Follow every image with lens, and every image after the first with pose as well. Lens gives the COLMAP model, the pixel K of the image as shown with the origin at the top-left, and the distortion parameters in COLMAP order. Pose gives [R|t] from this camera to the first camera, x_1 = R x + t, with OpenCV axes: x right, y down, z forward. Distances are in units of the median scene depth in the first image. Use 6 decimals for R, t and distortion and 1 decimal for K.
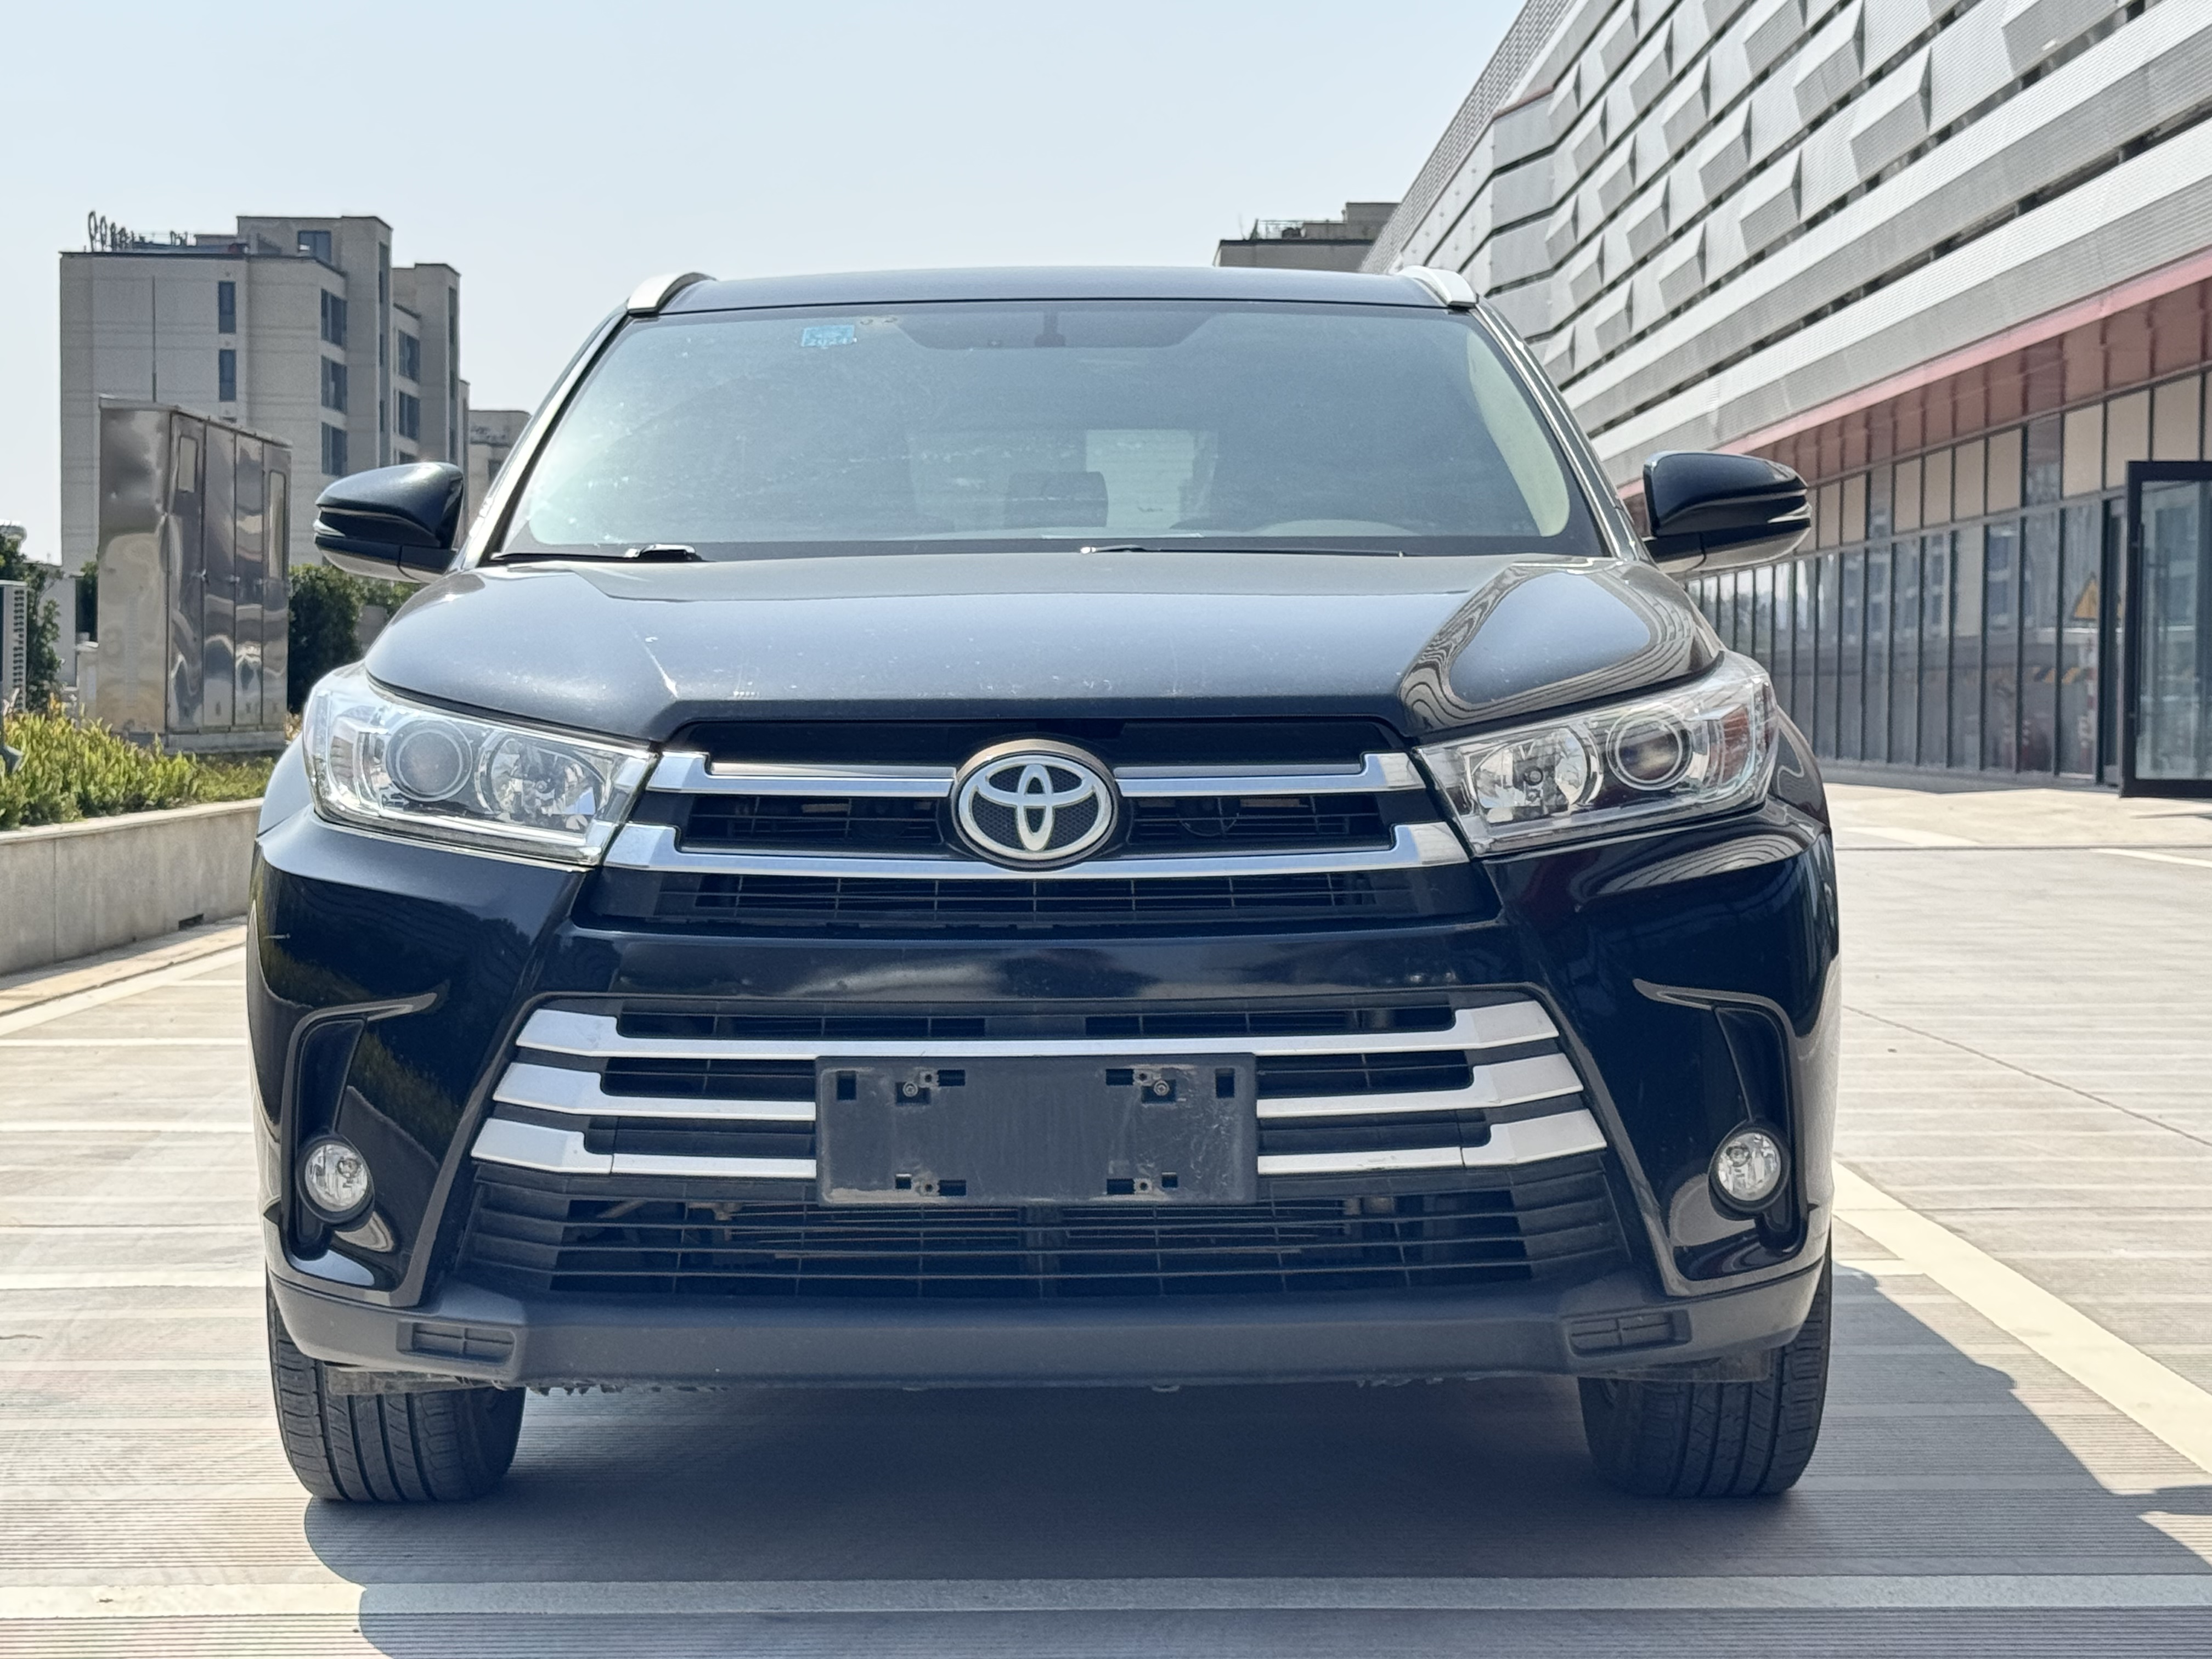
lens RADIAL K [[4027.1, 0, 1106.0], [0, 4027.1, 829.5], [0, 0, 1]] dist [0.254841, 0.161149]
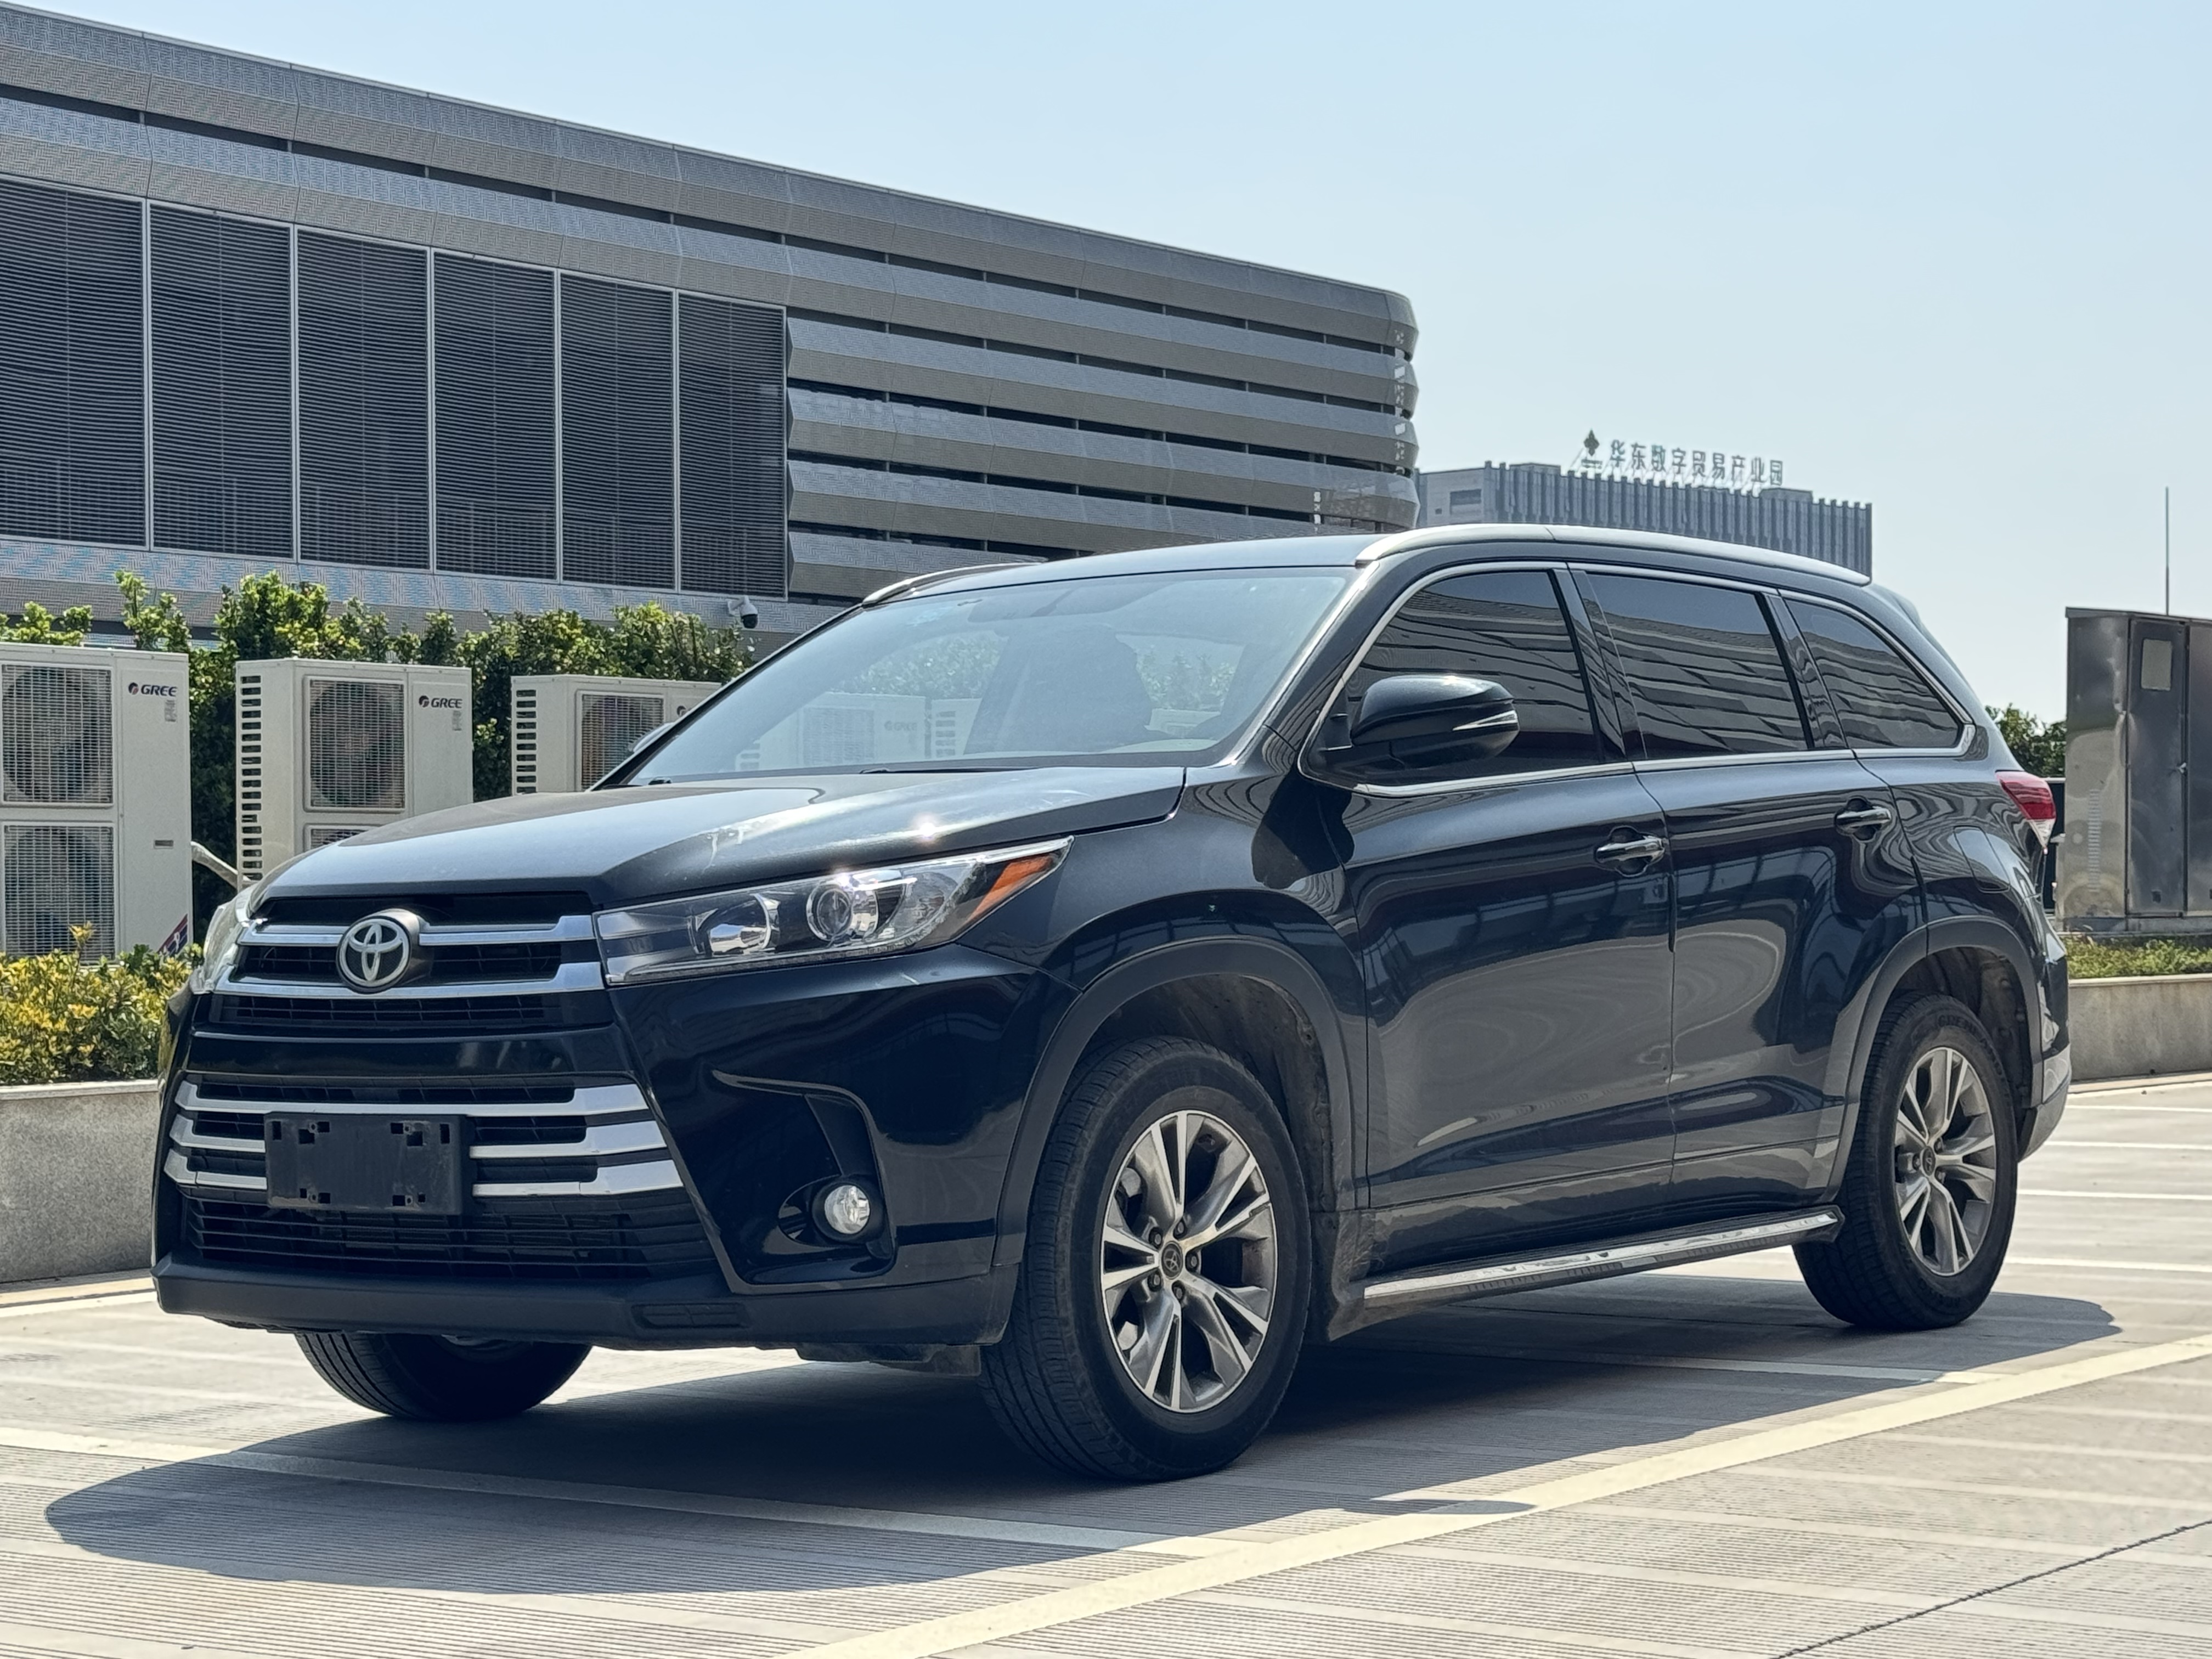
lens RADIAL K [[4027.1, 0, 1106.0], [0, 4027.1, 829.5], [0, 0, 1]] dist [0.254841, 0.161149]
pose [[0.791684, -0.020586, -0.610584, 1.149025], [-0.007728, 0.999015, -0.043703, 0.013149], [0.610882, 0.039318, 0.790745, -0.059870]]
